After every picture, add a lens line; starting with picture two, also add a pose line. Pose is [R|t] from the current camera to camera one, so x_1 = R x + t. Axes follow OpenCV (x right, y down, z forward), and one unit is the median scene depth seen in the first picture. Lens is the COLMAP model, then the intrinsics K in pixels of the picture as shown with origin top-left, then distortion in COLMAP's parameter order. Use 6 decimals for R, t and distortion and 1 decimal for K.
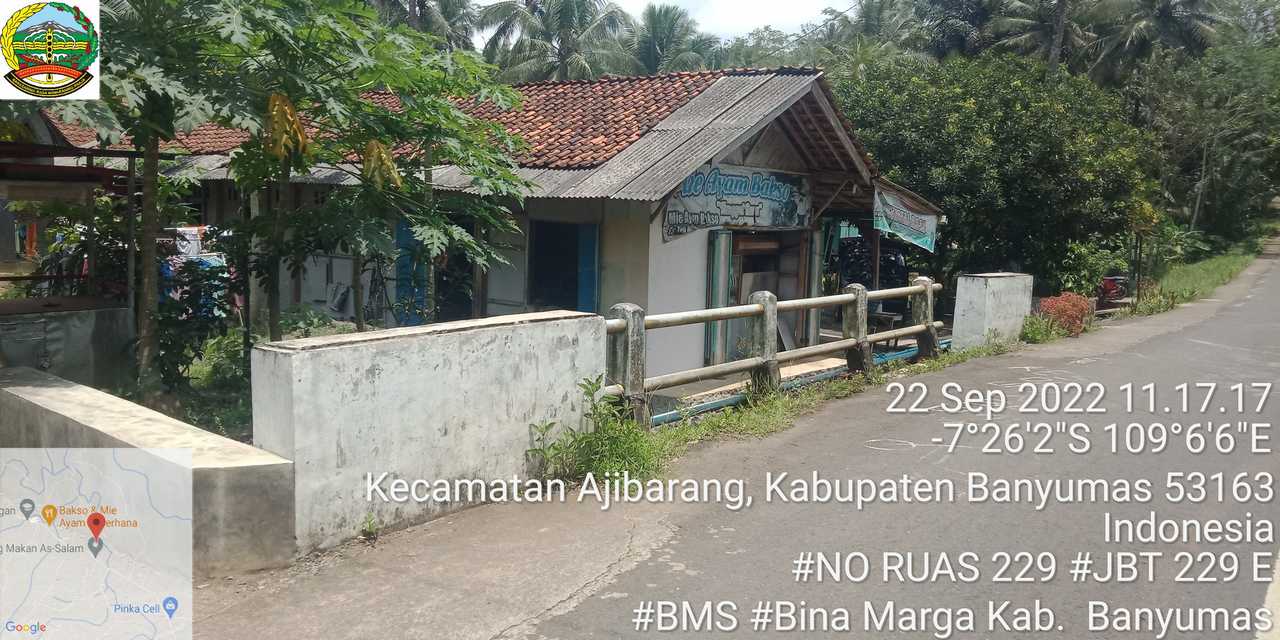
lens RADIAL K [[933.1, 0, 640.0], [0, 933.1, 320.0], [0, 0, 1]] dist [0.022805, -0.030927]
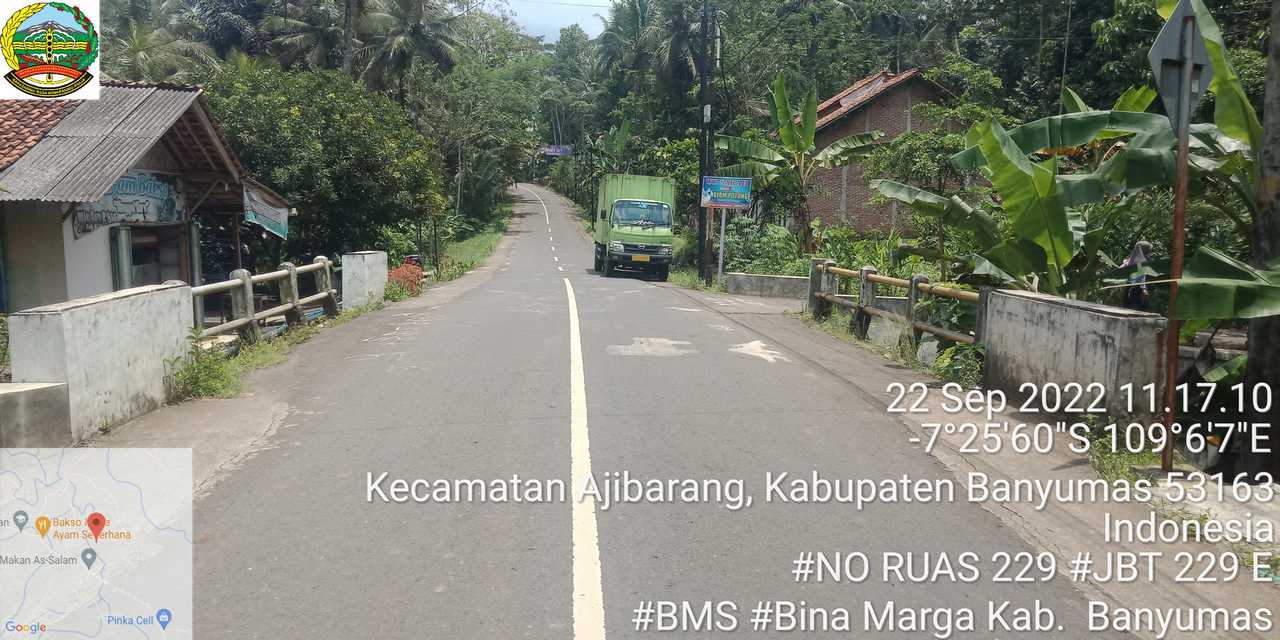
lens RADIAL K [[933.1, 0, 640.0], [0, 933.1, 320.0], [0, 0, 1]] dist [0.022805, -0.030927]
pose [[0.741550, -0.102479, 0.663025, -0.179915], [0.094586, 0.994363, 0.047904, 0.016653], [-0.664197, 0.027189, 0.747063, -0.207654]]
